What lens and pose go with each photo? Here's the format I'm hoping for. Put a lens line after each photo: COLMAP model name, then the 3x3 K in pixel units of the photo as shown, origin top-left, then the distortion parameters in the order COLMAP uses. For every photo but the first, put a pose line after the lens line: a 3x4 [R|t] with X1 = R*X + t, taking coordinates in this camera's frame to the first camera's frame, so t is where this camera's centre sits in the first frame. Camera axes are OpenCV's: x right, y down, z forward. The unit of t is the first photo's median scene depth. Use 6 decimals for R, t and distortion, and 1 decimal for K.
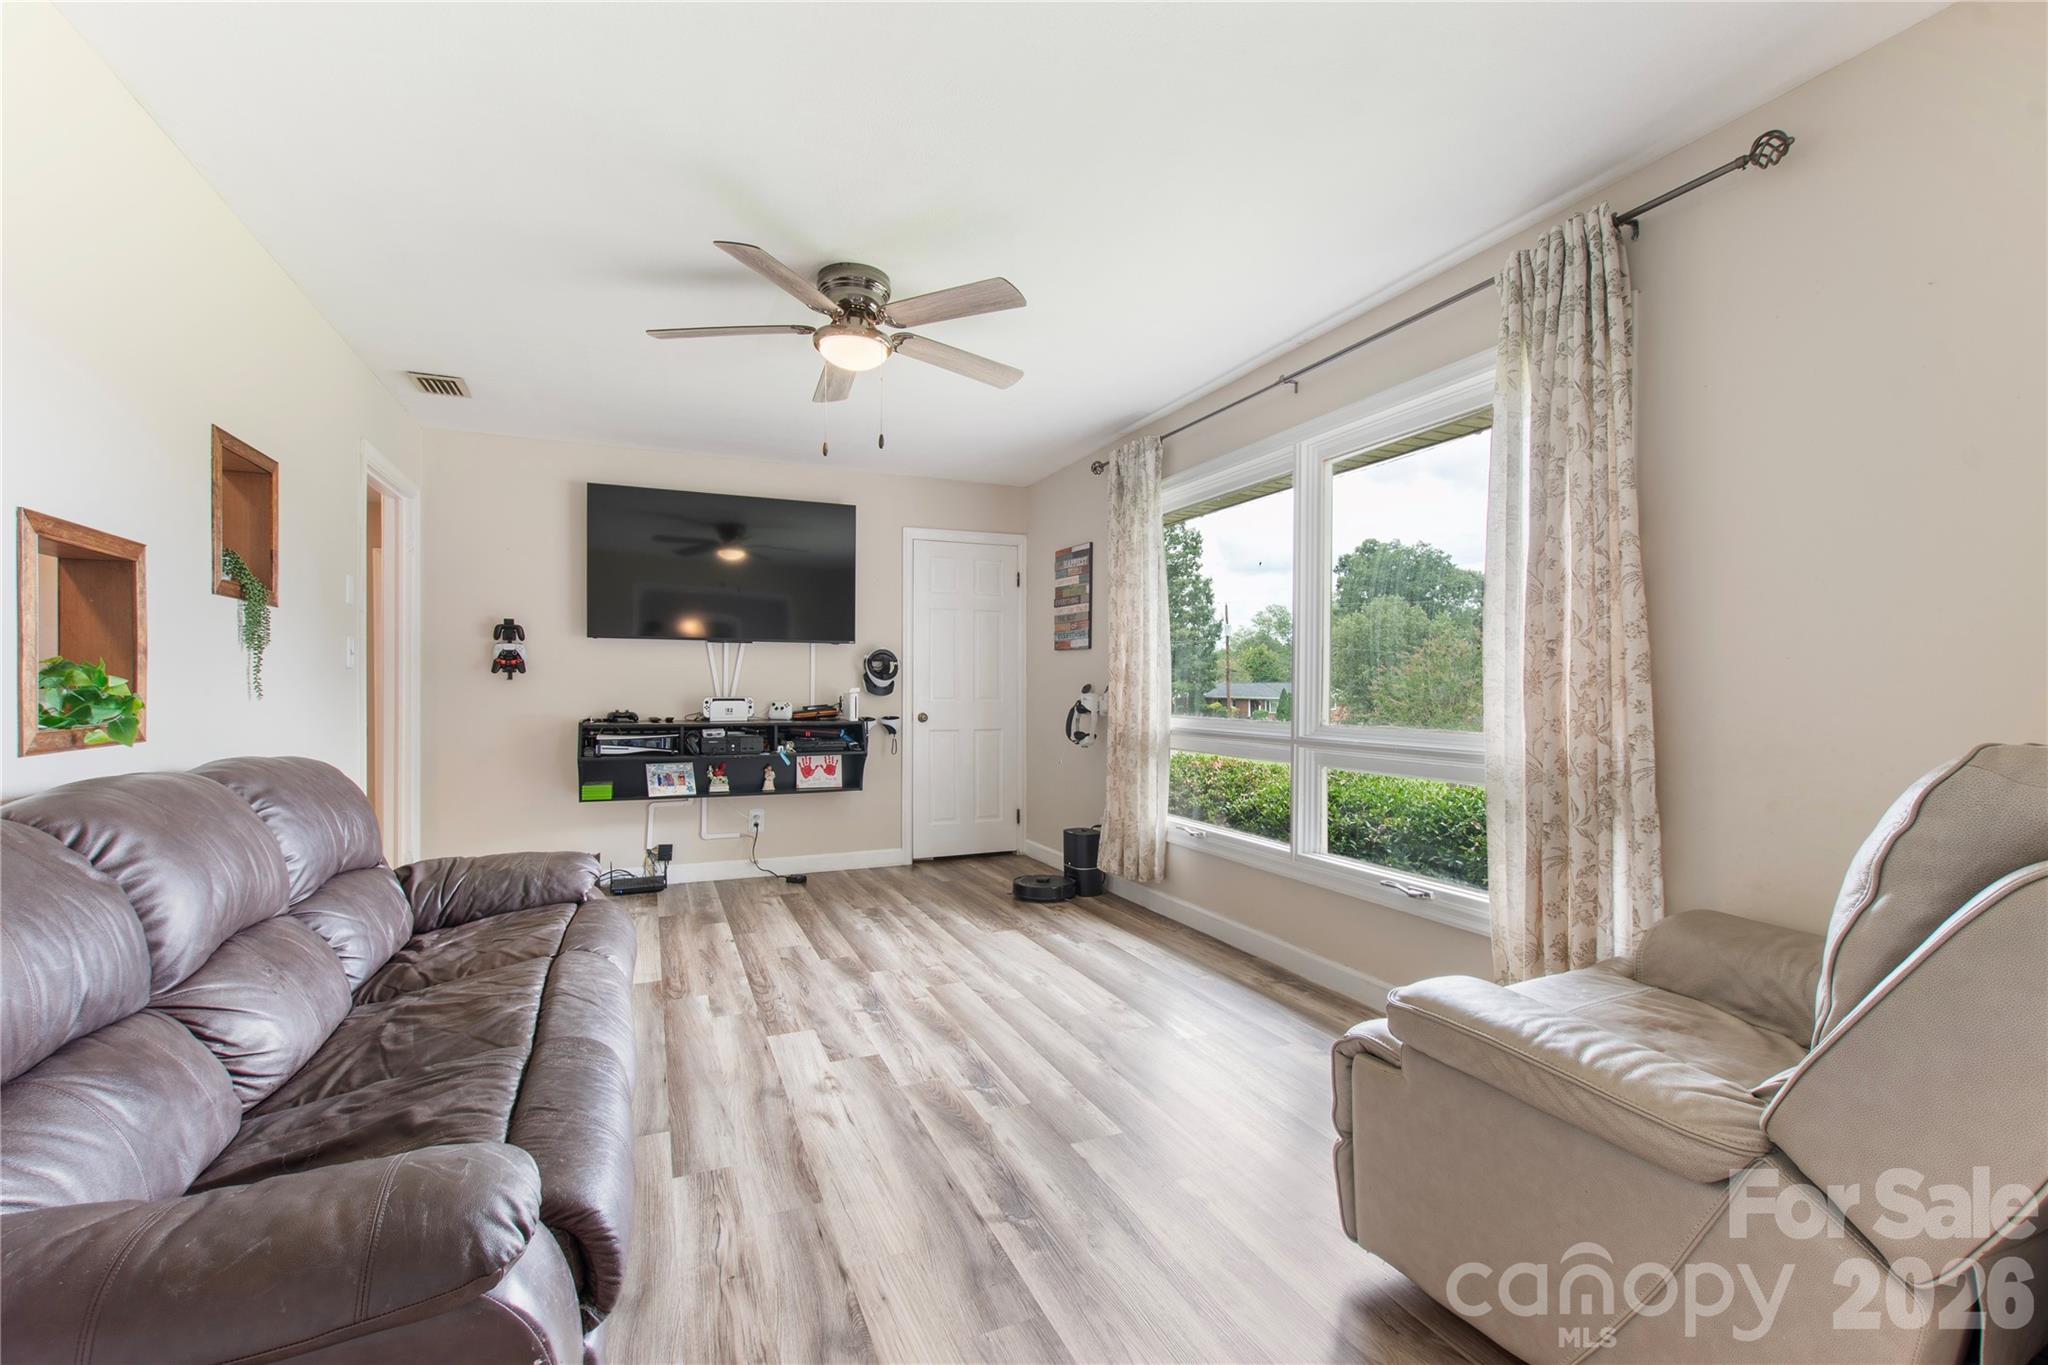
lens RADIAL K [[882.5, 0, 1026.8], [0, 882.5, 692.7], [0, 0, 1]] dist [0.002779, 0.000232]
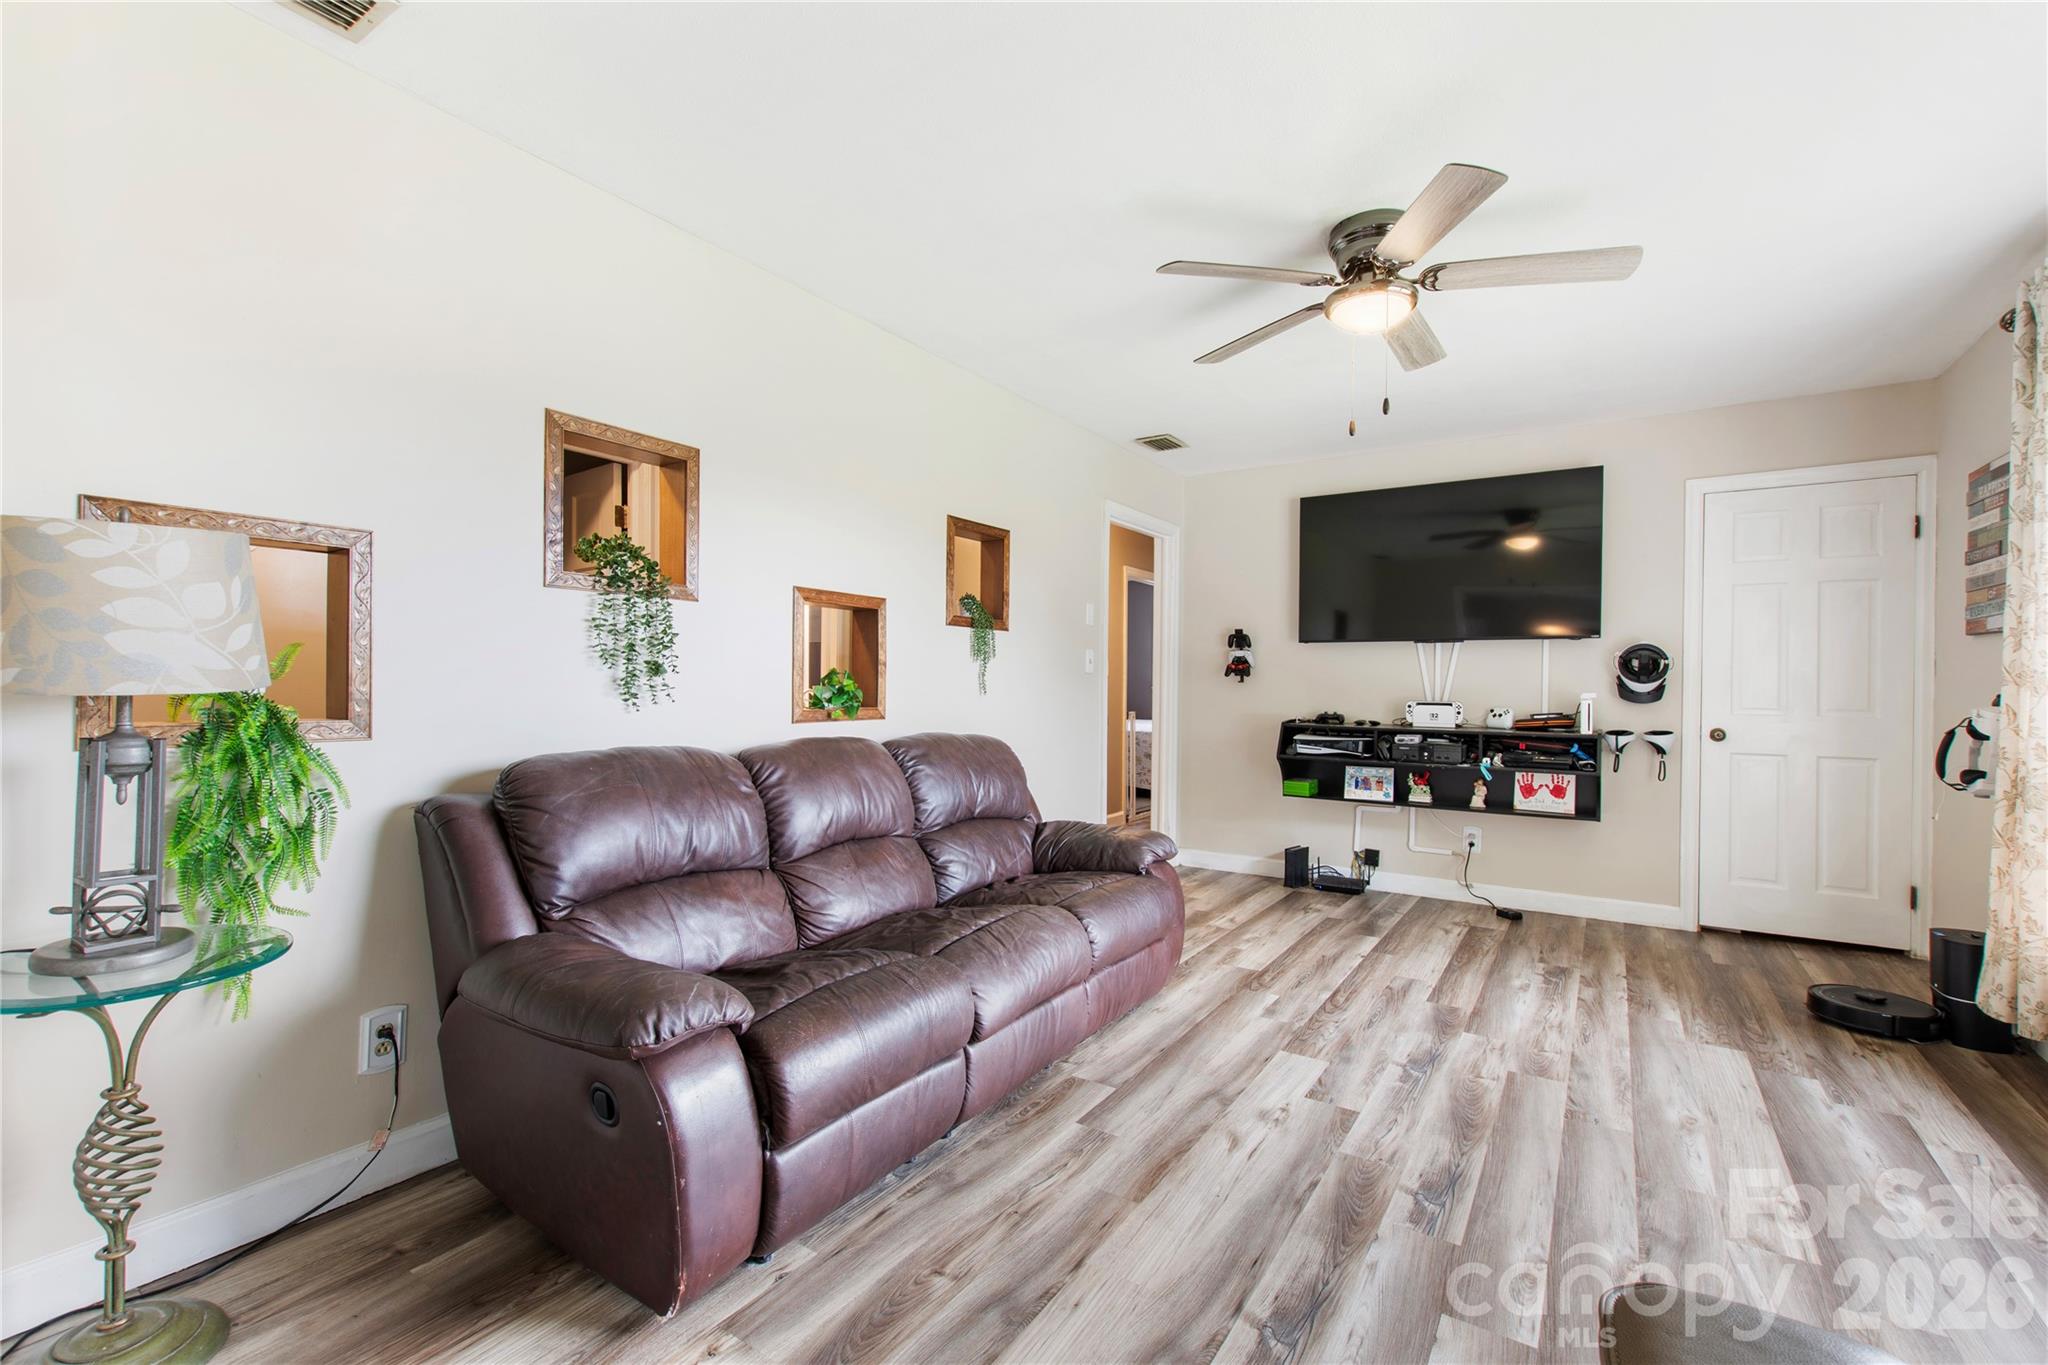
lens RADIAL K [[885.2, 0, 1021.8], [0, 885.2, 686.9], [0, 0, 1]] dist [0.002334, -0.000439]
pose [[0.544240, 0.005449, -0.838912, 0.274527], [-0.014477, 0.999891, -0.002897, -0.001638], [0.838805, 0.013722, 0.544259, 0.172494]]
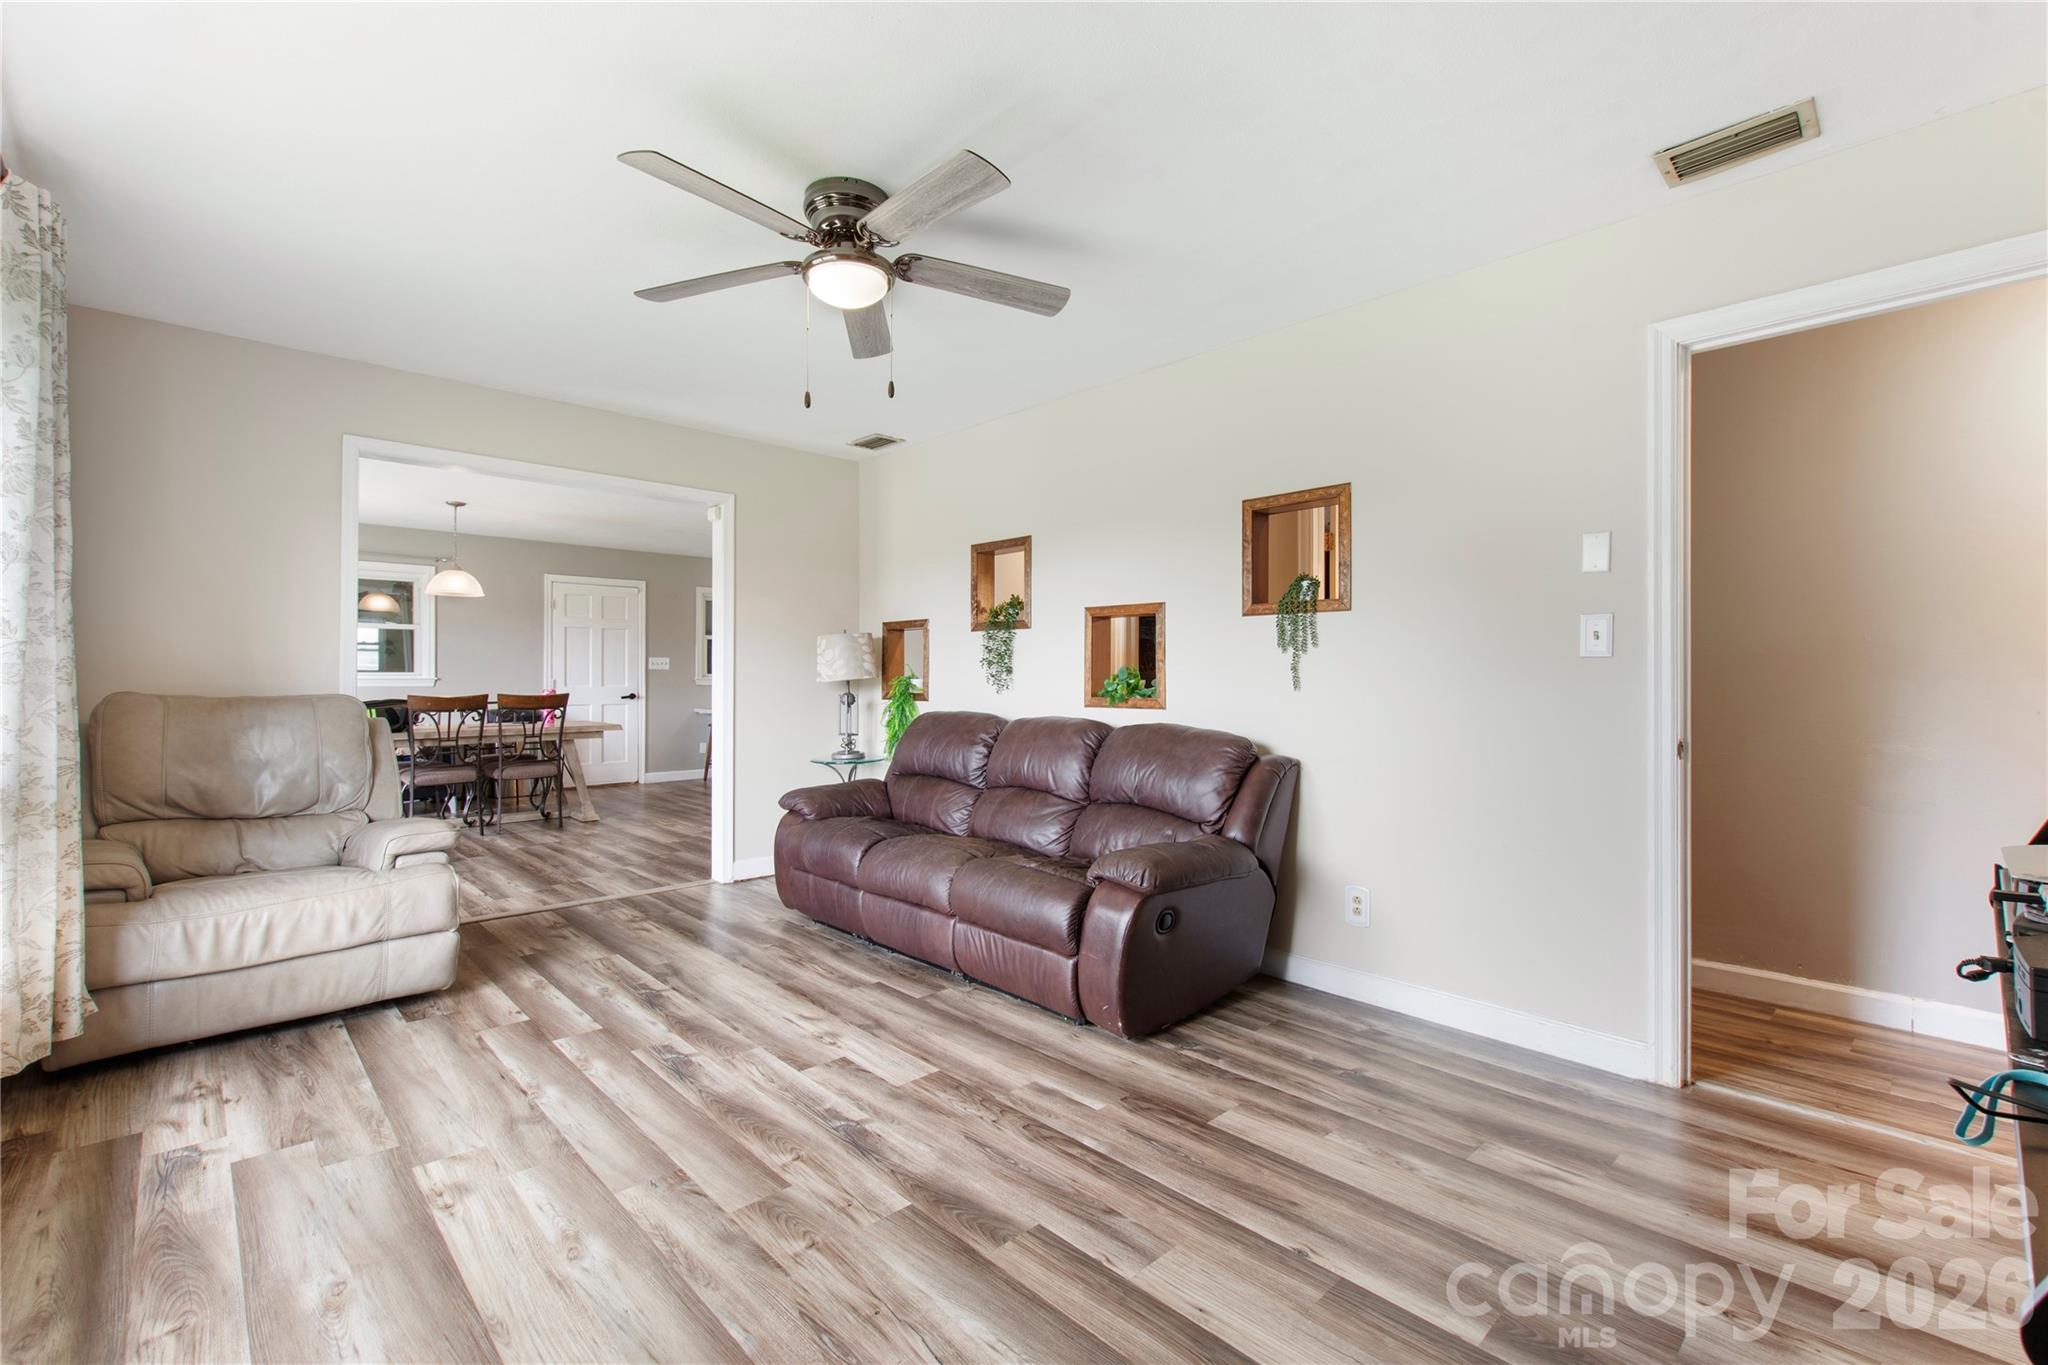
lens RADIAL K [[889.7, 0, 1024.0], [0, 889.7, 682.5], [0, 0, 1]] dist [0.004160, 0.000178]
pose [[-0.939938, -0.002873, -0.341334, -0.048970], [-0.007096, 0.999913, 0.011123, -0.010953], [0.341273, 0.012877, -0.939876, 1.414231]]
